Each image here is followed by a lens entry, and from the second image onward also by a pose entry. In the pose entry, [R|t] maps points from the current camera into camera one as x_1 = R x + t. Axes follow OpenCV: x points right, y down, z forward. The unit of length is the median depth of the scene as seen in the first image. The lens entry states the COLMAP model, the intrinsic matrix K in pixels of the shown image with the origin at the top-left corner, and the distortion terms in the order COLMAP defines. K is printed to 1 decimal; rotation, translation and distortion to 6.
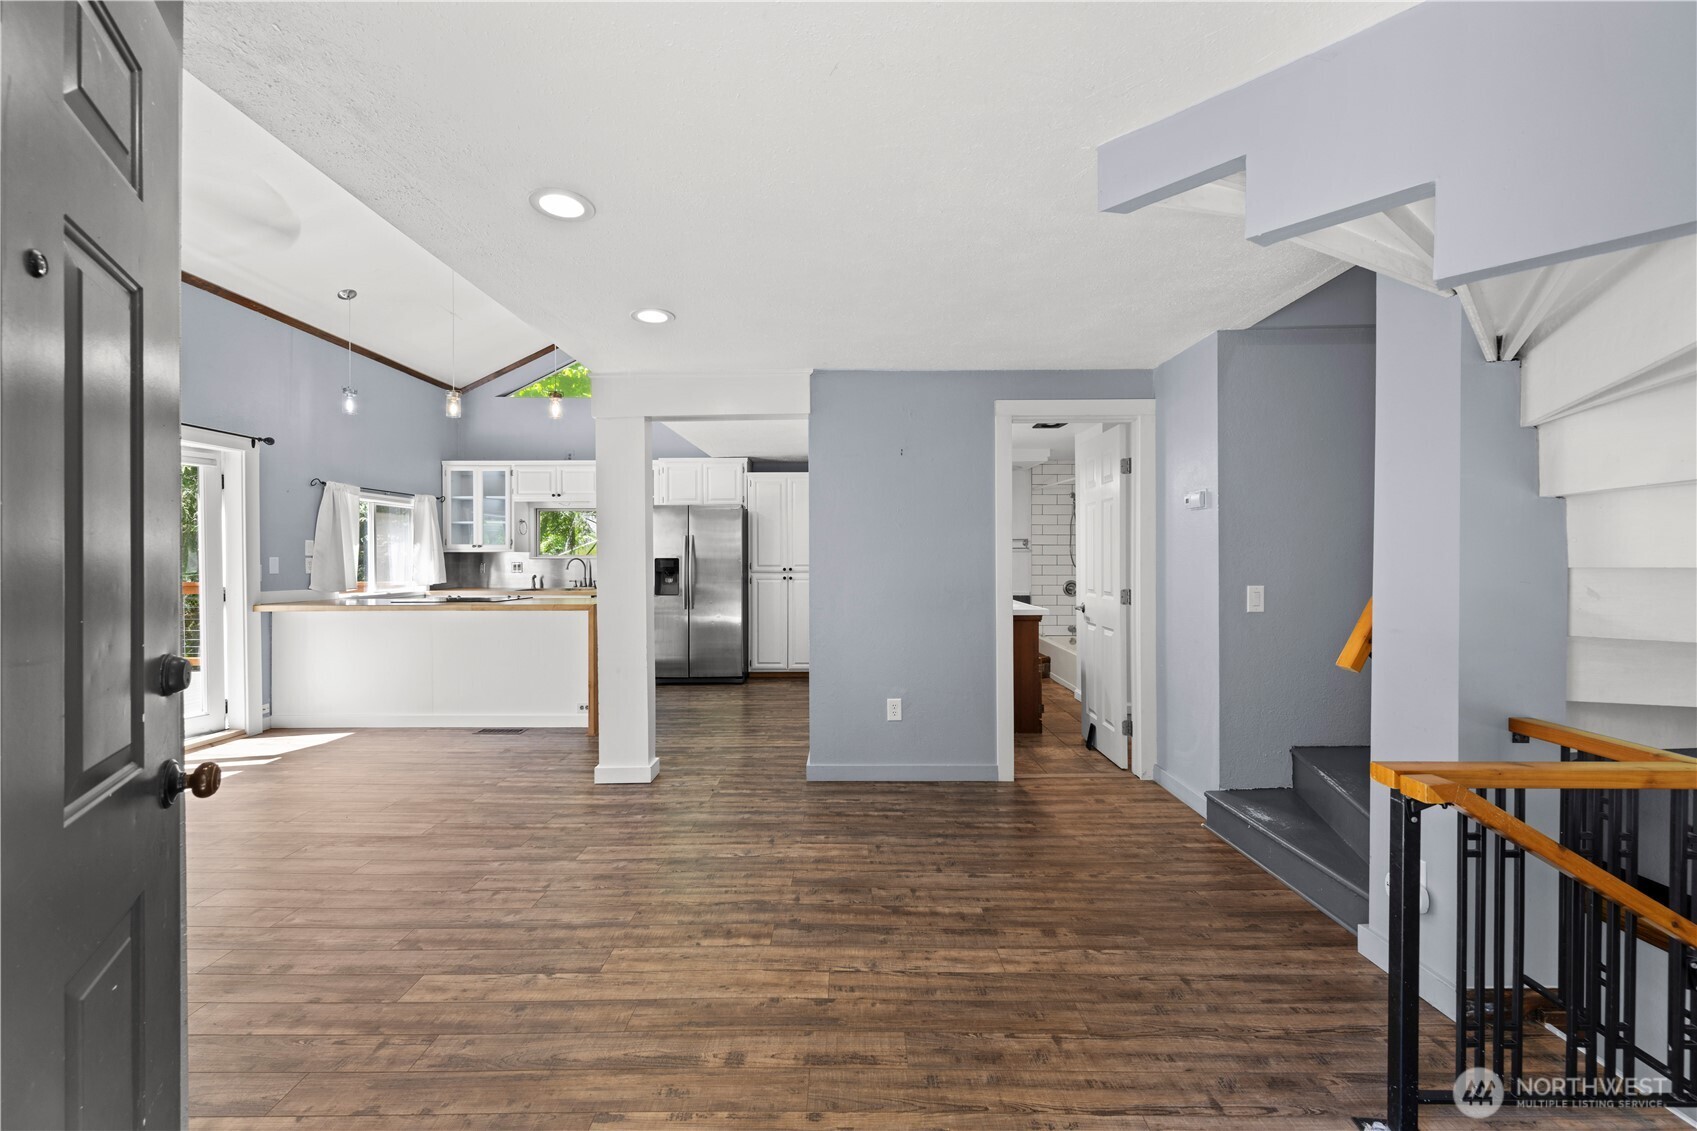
lens RADIAL K [[666.0, 0, 859.5], [0, 666.0, 568.9], [0, 0, 1]] dist [0.000136, -0.000234]
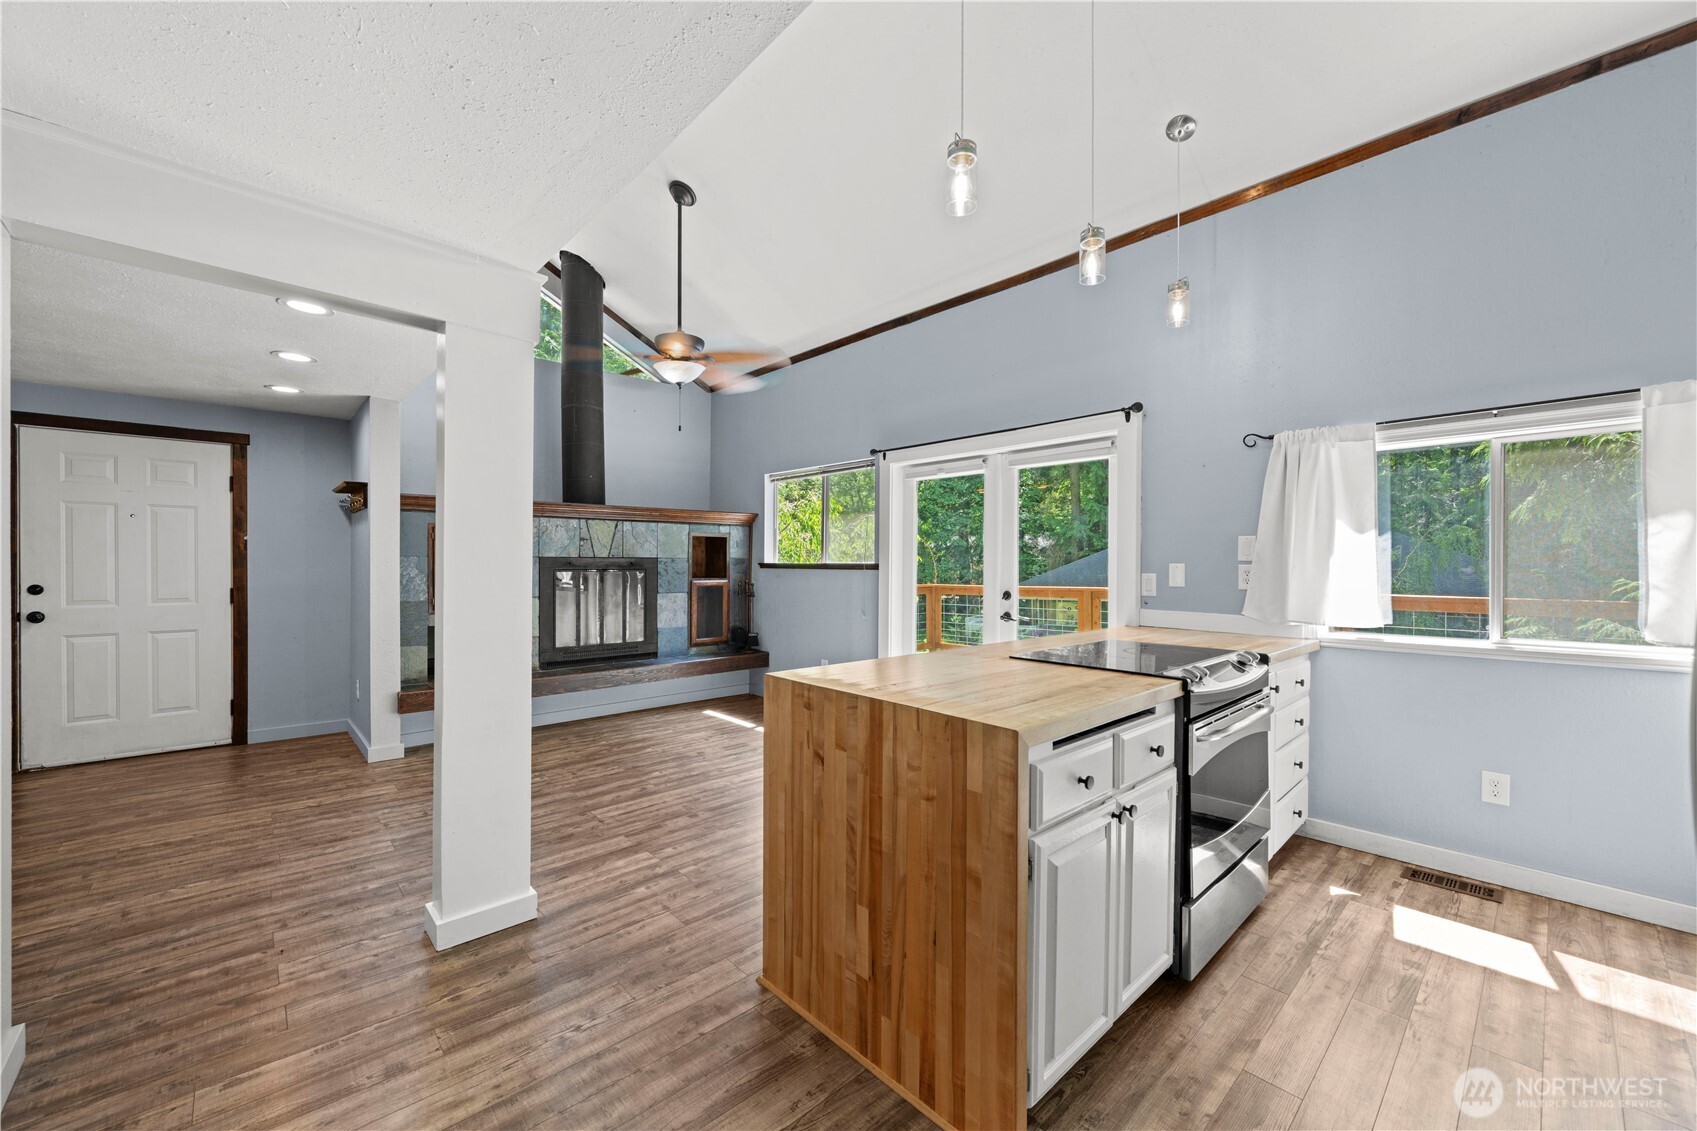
lens RADIAL K [[648.5, 0, 843.6], [0, 648.5, 560.6], [0, 0, 1]] dist [-0.007799, 0.000105]
pose [[-0.741377, -0.003367, -0.671080, -0.198295], [-0.012603, 0.999881, 0.008907, -0.027833], [0.670970, 0.015061, -0.741331, 1.676912]]
